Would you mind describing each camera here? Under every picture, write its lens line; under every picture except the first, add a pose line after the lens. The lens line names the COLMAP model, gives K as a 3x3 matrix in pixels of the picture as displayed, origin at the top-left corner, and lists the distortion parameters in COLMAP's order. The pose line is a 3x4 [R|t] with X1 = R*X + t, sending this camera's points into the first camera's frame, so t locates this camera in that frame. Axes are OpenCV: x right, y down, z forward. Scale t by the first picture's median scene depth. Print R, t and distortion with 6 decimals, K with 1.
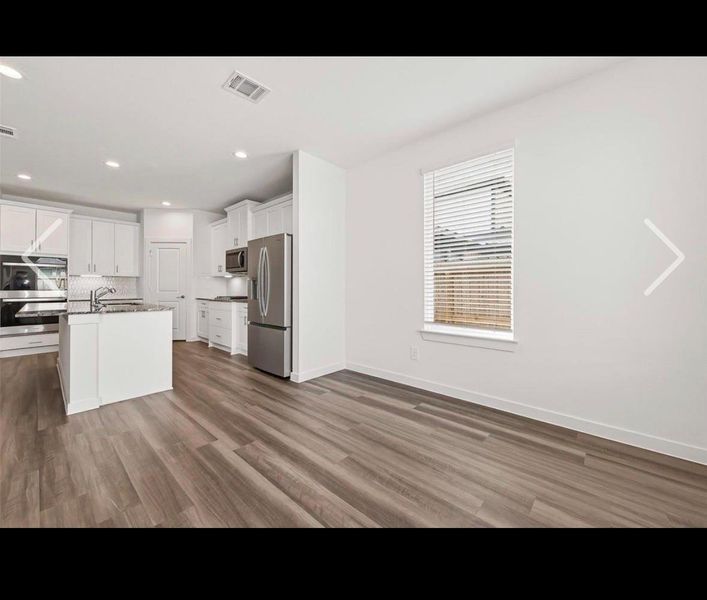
lens RADIAL K [[287.9, 0, 352.2], [0, 287.9, 289.1], [0, 0, 1]] dist [-0.000034, -0.000174]
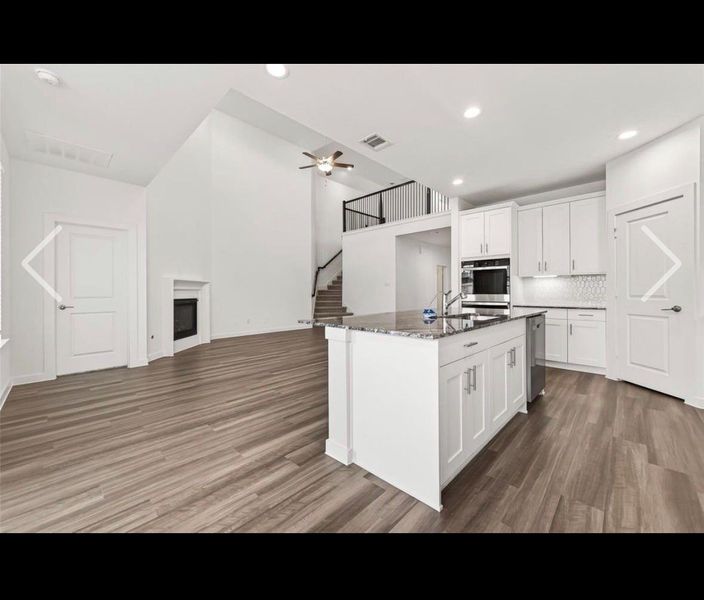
lens RADIAL K [[286.7, 0, 354.0], [0, 286.7, 294.3], [0, 0, 1]] dist [-0.000034, -0.000174]
pose [[-0.021931, 0.002928, -0.999755, -0.239052], [-0.001091, 0.999995, 0.002953, 0.004025], [0.999759, 0.001155, -0.021927, 1.223392]]
